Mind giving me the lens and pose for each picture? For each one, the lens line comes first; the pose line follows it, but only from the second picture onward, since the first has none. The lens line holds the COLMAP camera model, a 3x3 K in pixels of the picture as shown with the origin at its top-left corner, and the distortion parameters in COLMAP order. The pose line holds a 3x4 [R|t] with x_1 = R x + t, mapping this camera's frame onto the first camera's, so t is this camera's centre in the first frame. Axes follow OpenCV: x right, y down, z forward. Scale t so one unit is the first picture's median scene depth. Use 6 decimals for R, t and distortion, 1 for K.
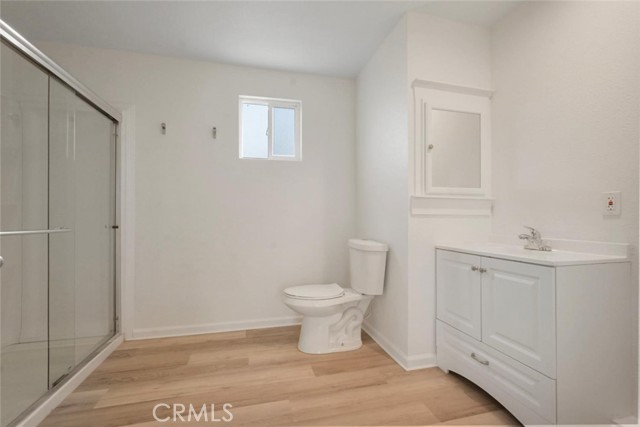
lens RADIAL K [[283.5, 0, 321.4], [0, 283.5, 214.5], [0, 0, 1]] dist [-0.010040, 0.002283]
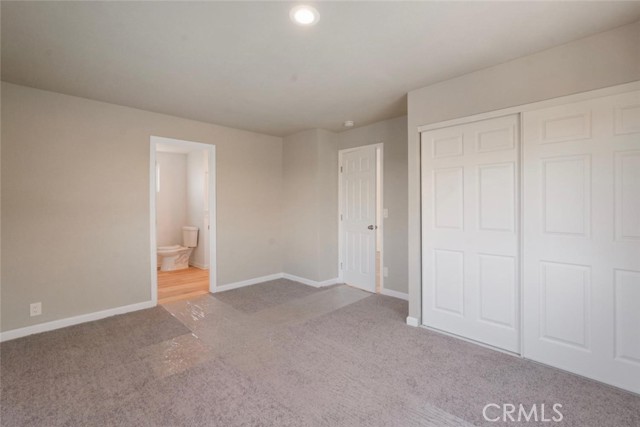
lens RADIAL K [[283.5, 0, 319.7], [0, 283.5, 215.2], [0, 0, 1]] dist [-0.010040, 0.002283]
pose [[0.862985, -0.002707, 0.505221, -0.125904], [0.000027, 0.999986, 0.005311, -0.025571], [-0.505229, -0.004569, 0.862973, -1.825094]]
